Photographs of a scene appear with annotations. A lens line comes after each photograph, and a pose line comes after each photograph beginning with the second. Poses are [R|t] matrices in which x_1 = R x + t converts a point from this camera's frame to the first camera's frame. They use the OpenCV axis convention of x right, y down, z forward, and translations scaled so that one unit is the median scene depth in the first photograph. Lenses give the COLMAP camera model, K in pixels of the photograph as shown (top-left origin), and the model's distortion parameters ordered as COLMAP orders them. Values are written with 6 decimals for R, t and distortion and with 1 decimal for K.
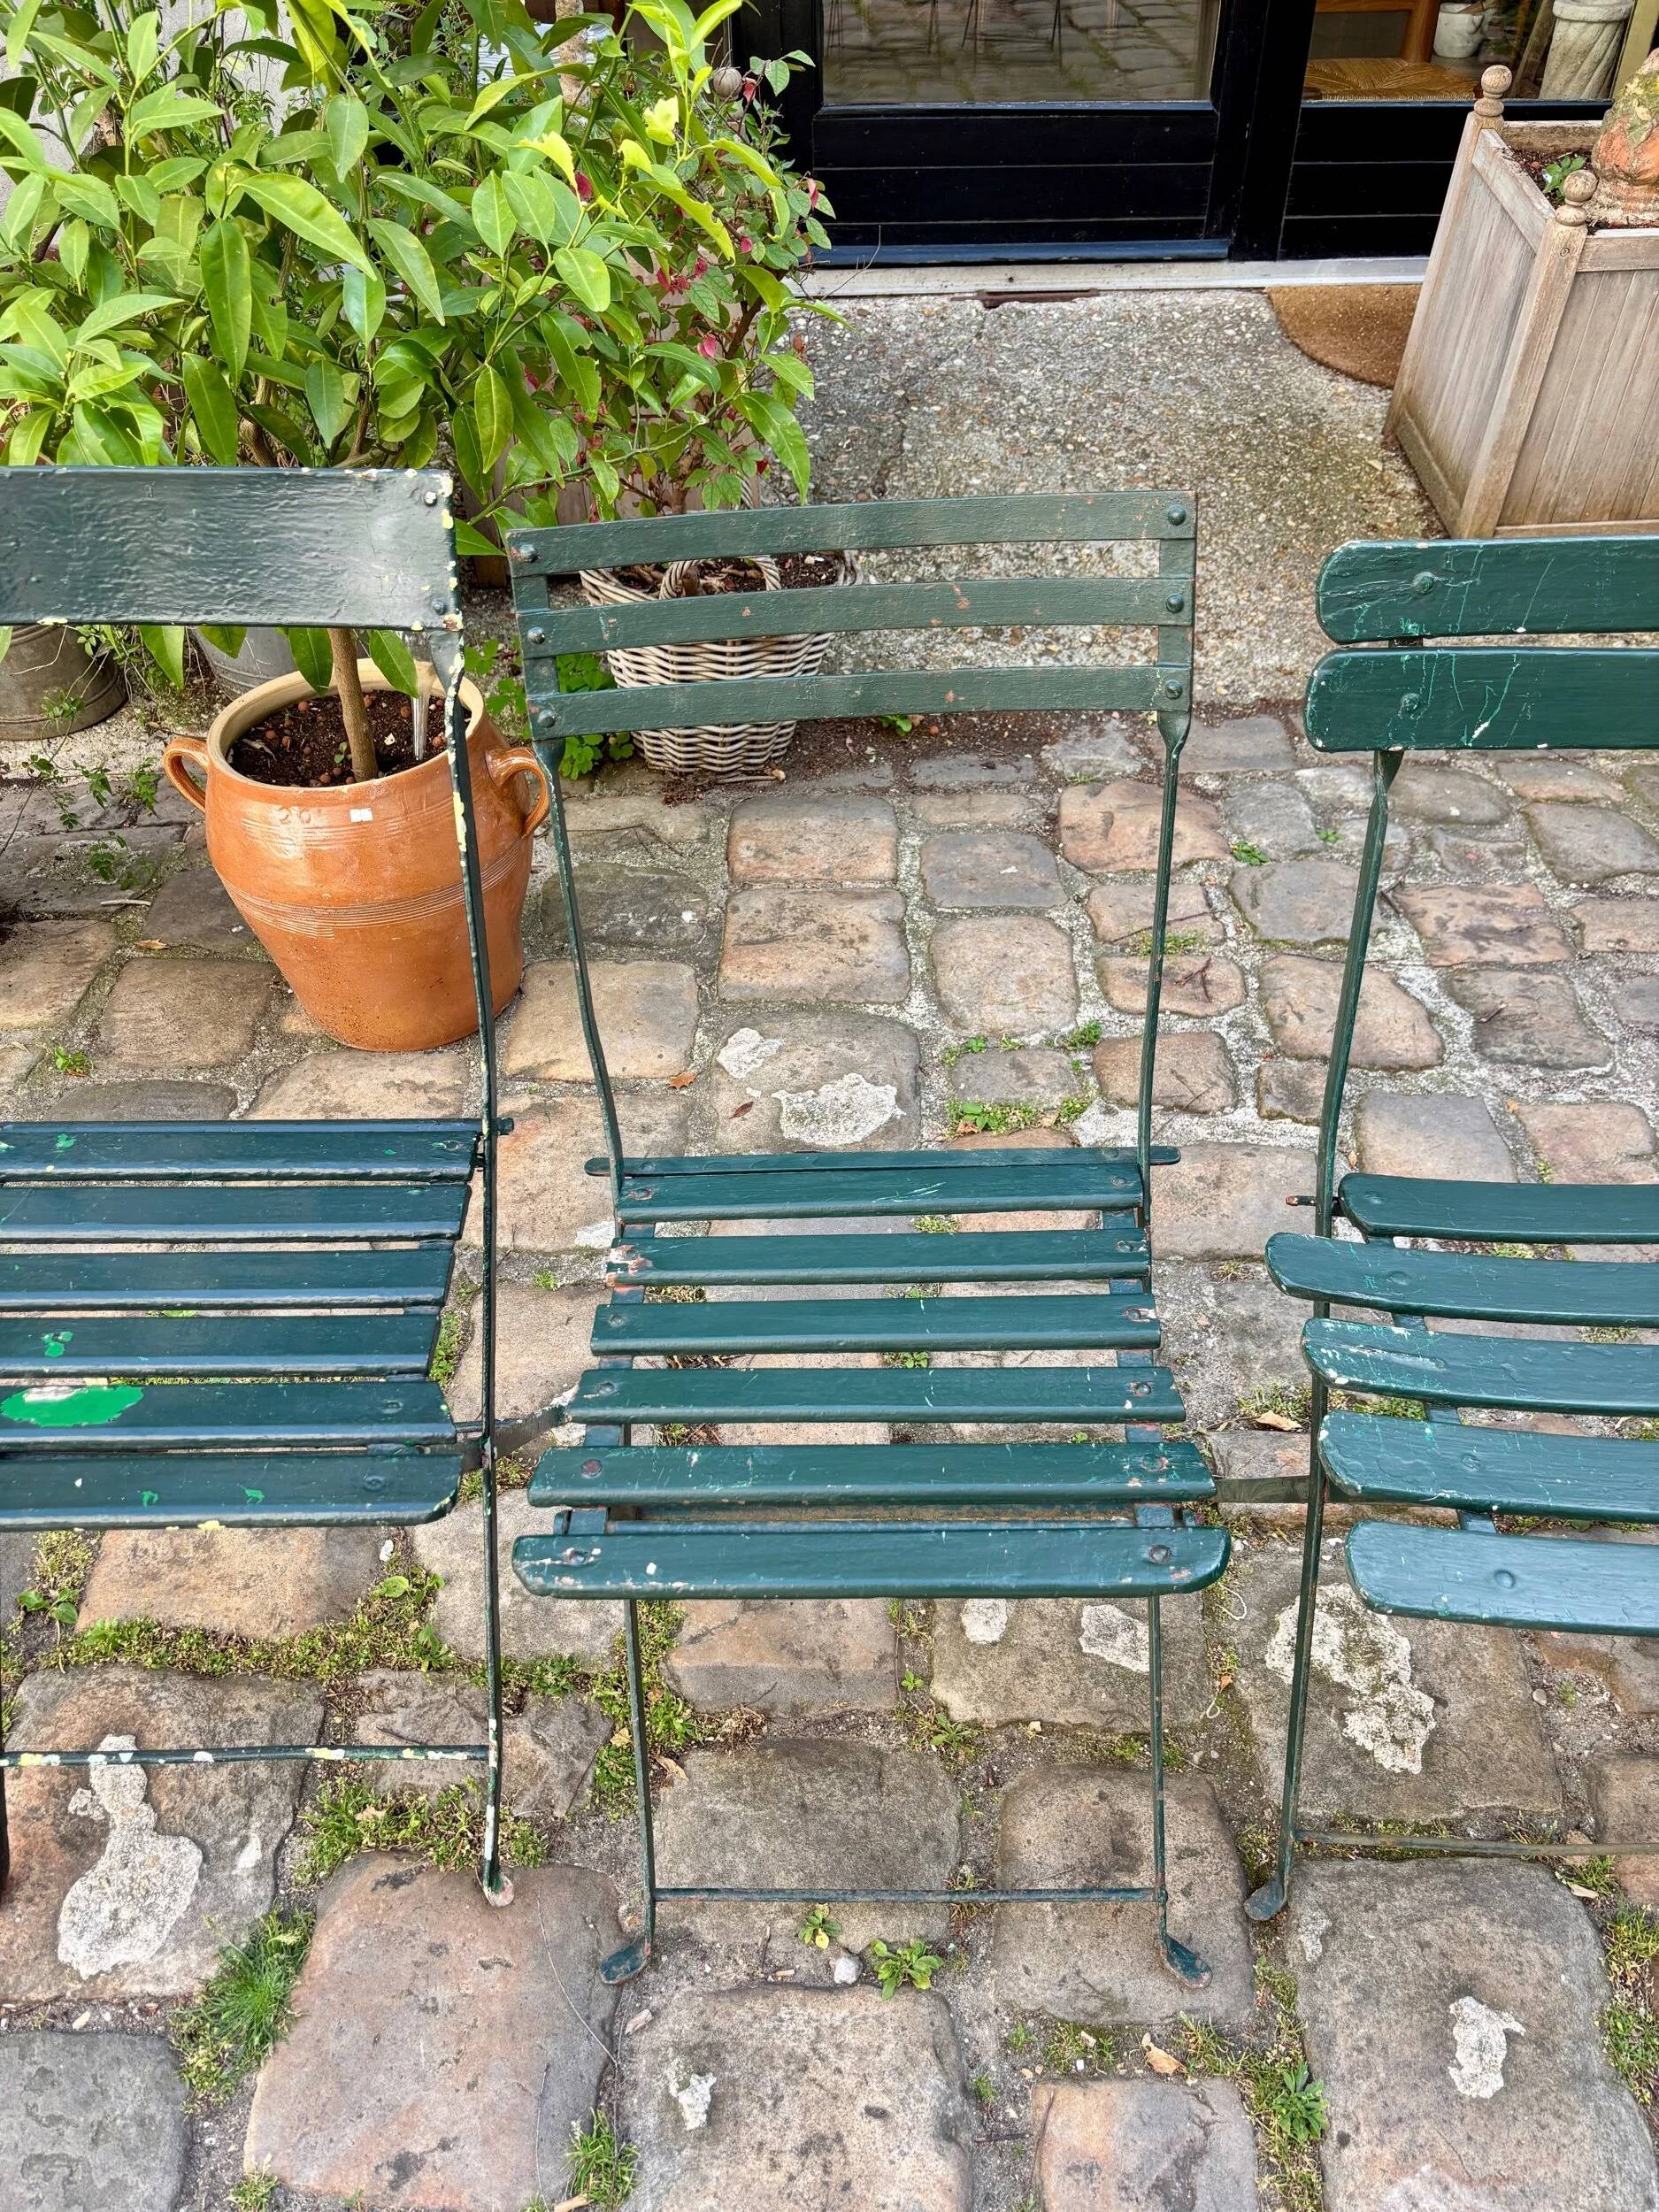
lens RADIAL K [[1686.3, 0, 826.5], [0, 1686.3, 1114.3], [0, 0, 1]] dist [0.036775, -0.042996]
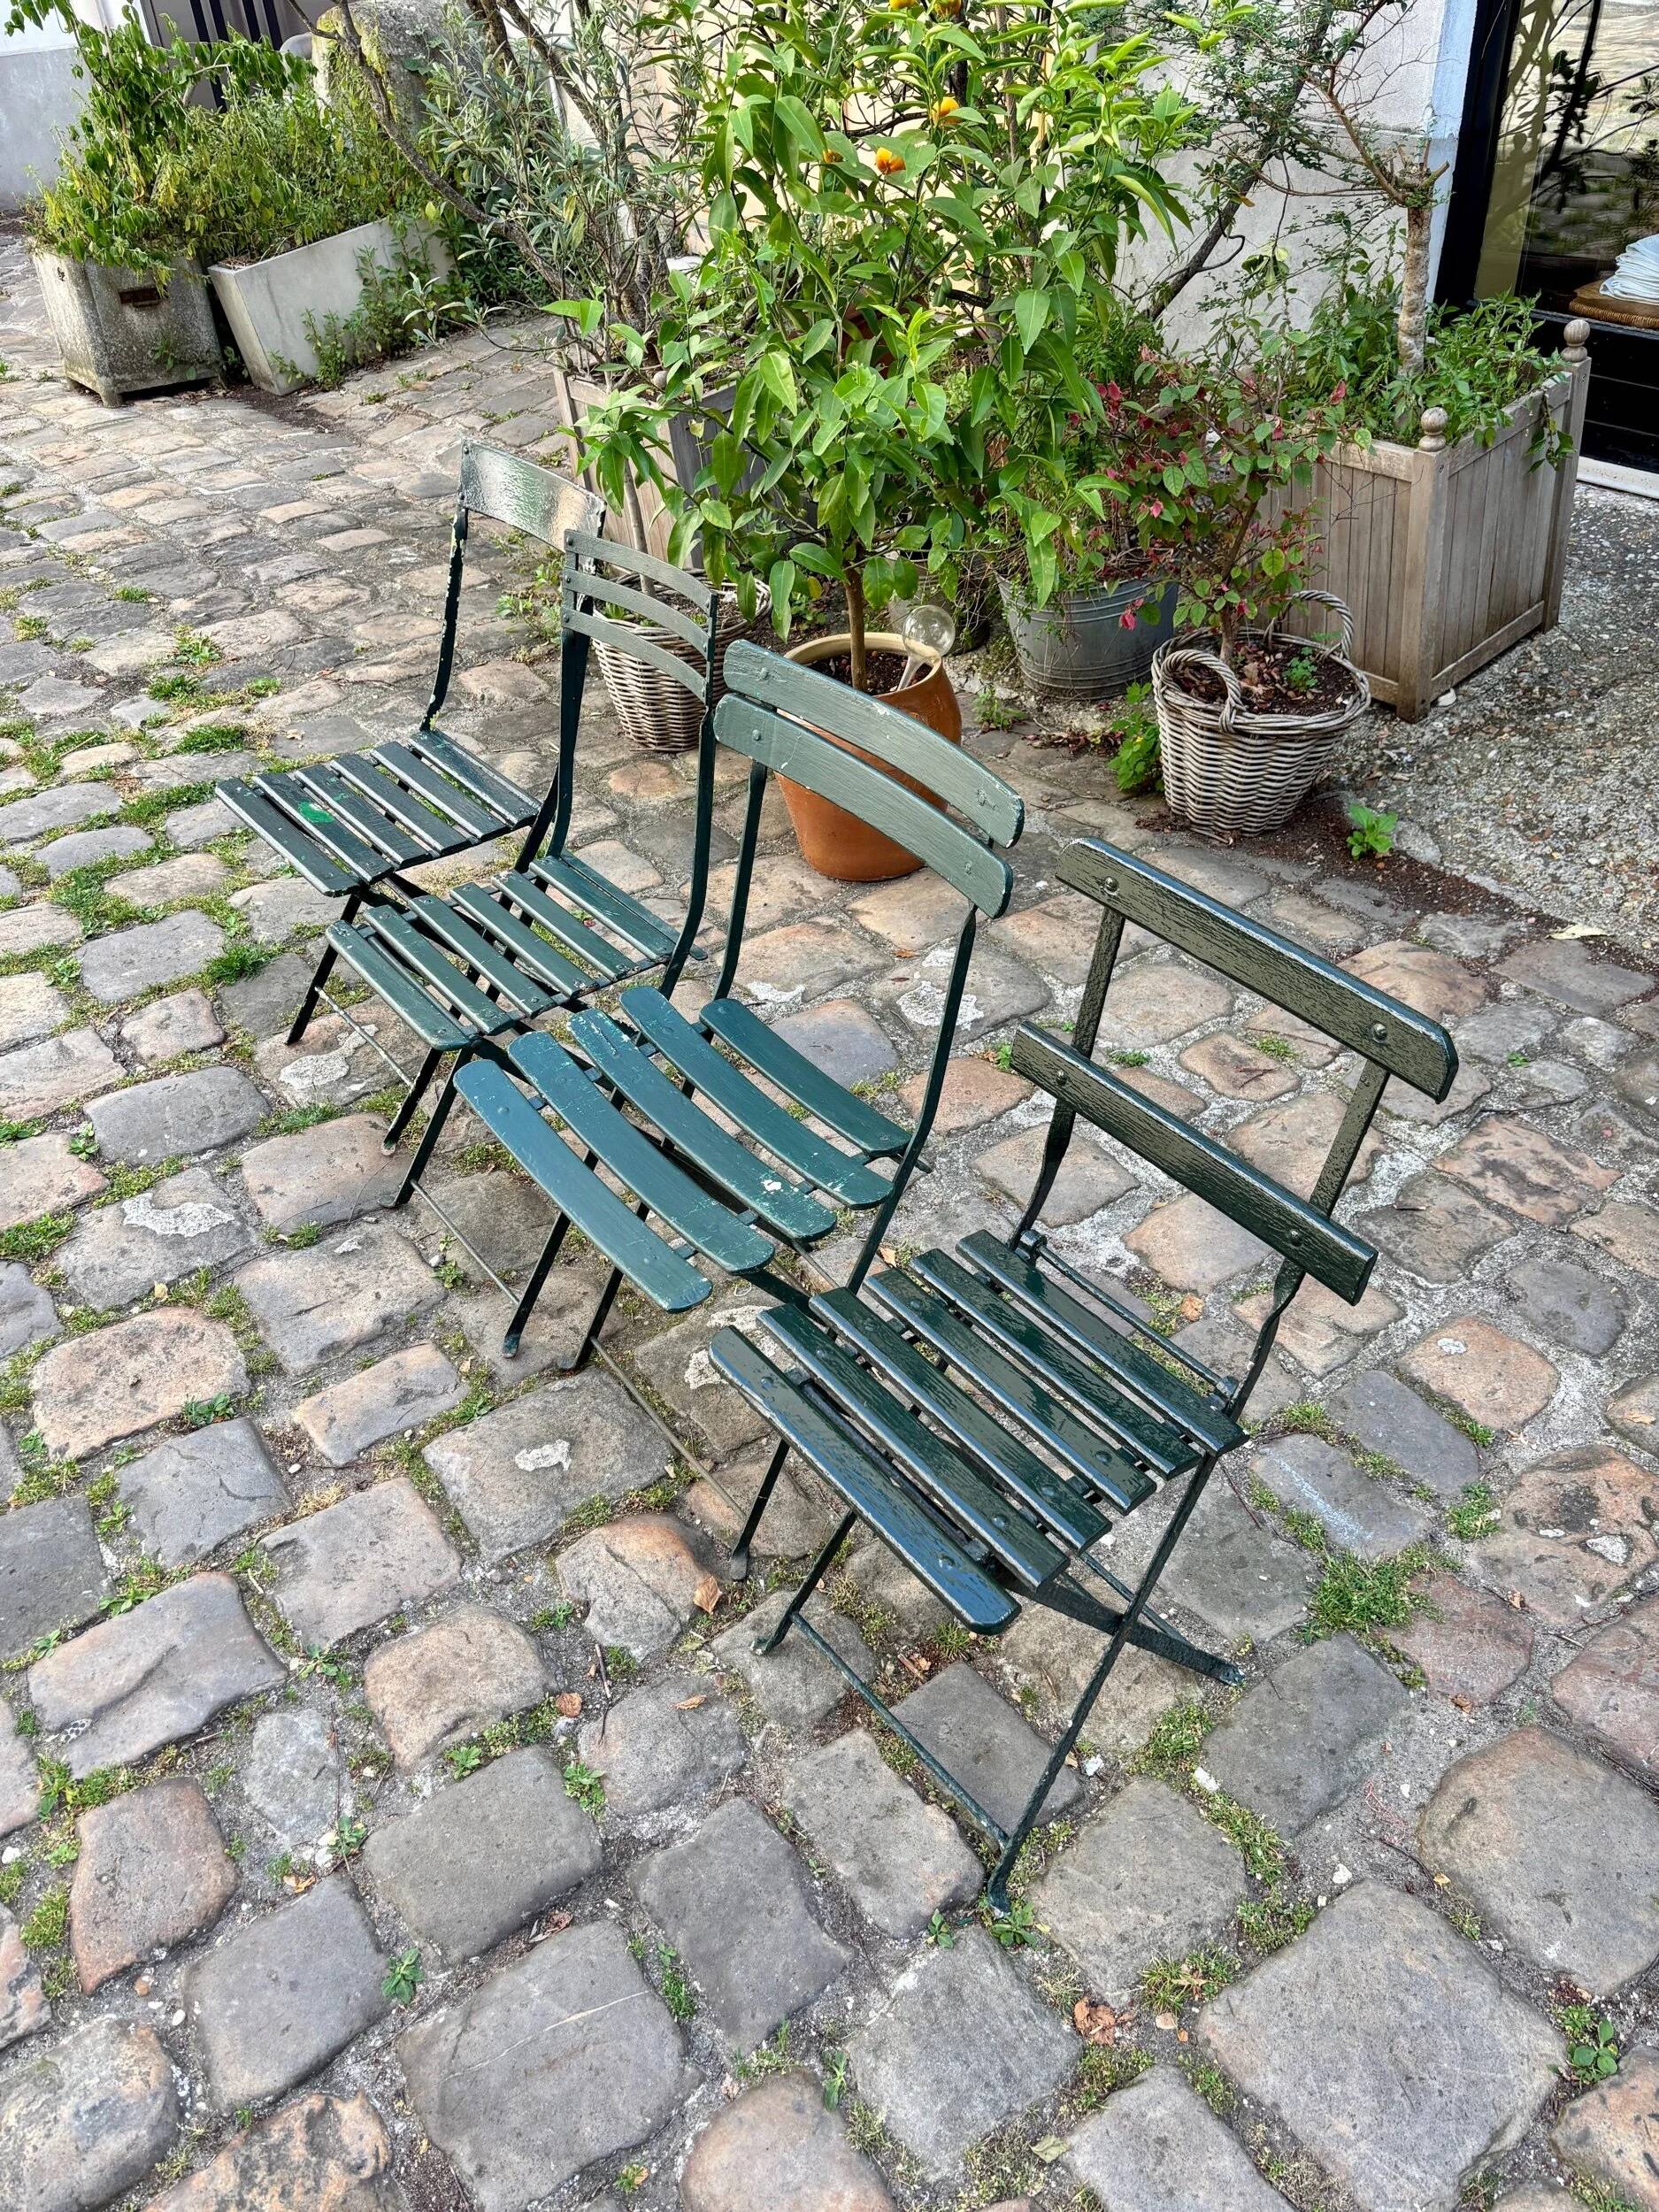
lens RADIAL K [[1684.3, 0, 842.6], [0, 1684.3, 1111.9], [0, 0, 1]] dist [0.026908, -0.027729]
pose [[0.599839, 0.475836, -0.643251, 0.937248], [-0.494188, 0.852599, 0.169862, -0.129569], [0.629262, 0.215997, 0.746575, -0.121186]]
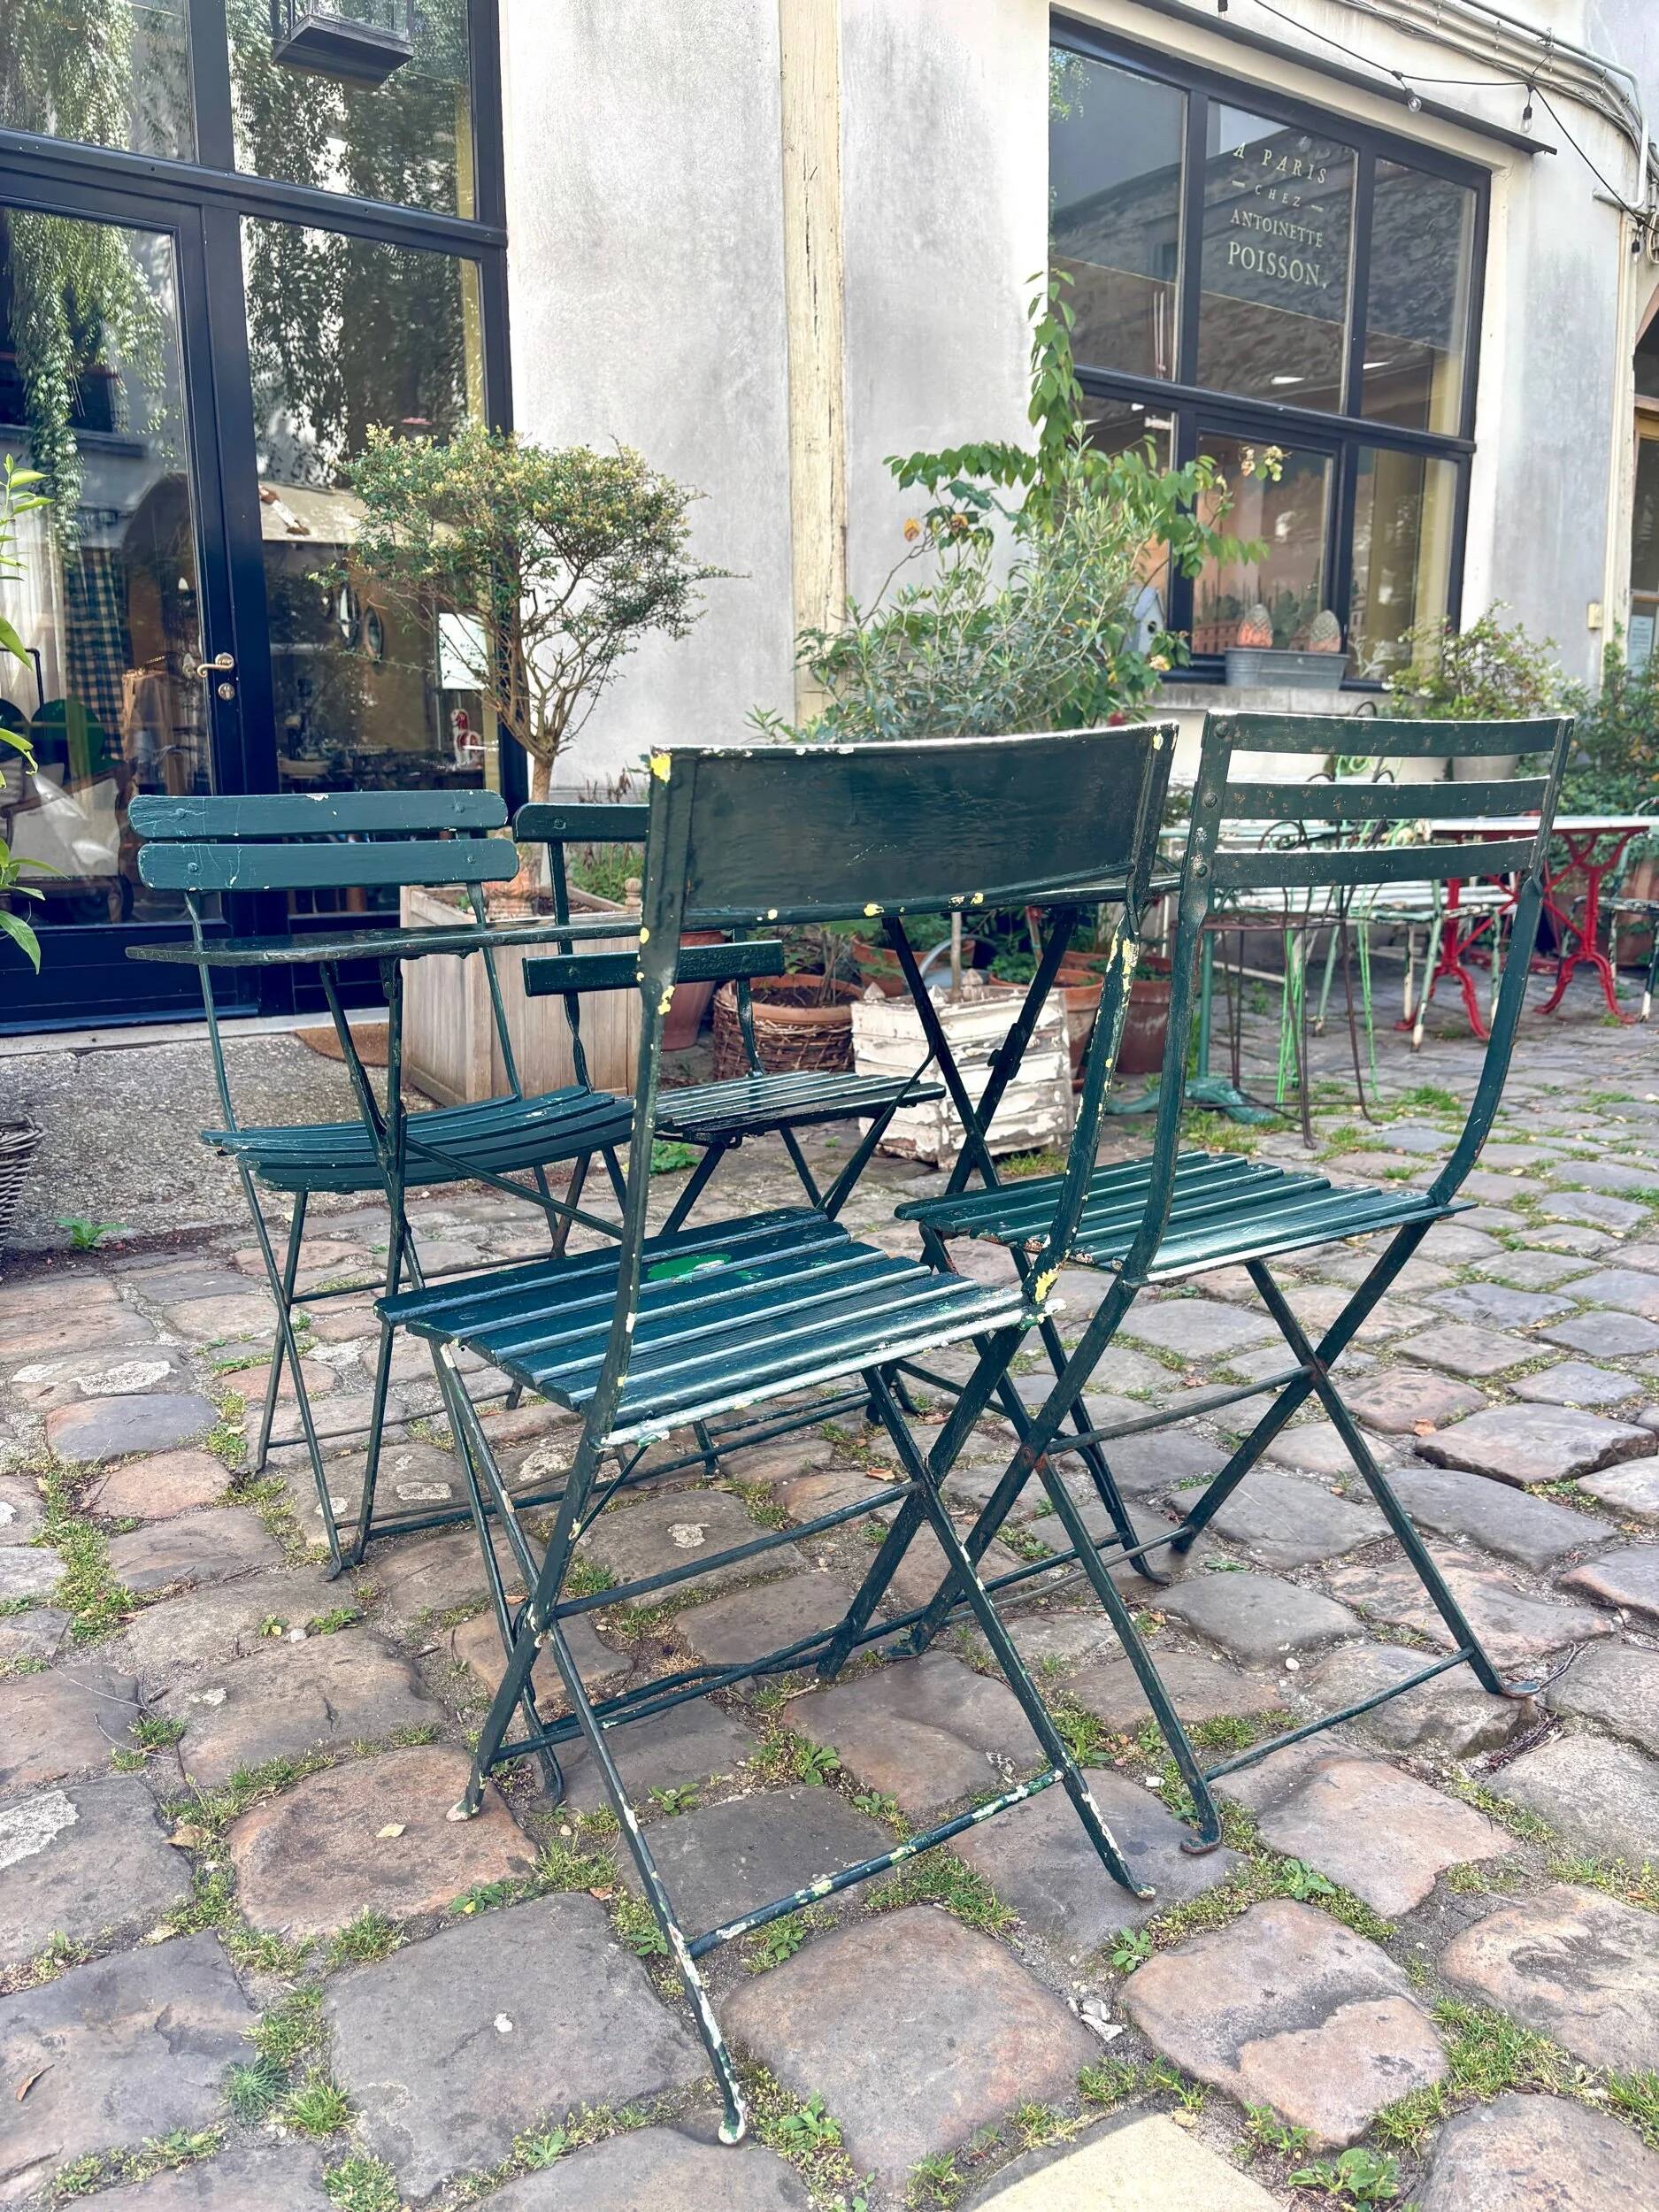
lens RADIAL K [[1684.3, 0, 839.9], [0, 1684.3, 1112.5], [0, 0, 1]] dist [0.026908, -0.027729]
pose [[0.839593, -0.100445, 0.533849, -0.211697], [0.361592, 0.836736, -0.411247, 0.576297], [-0.405383, 0.538316, 0.738837, -0.327368]]
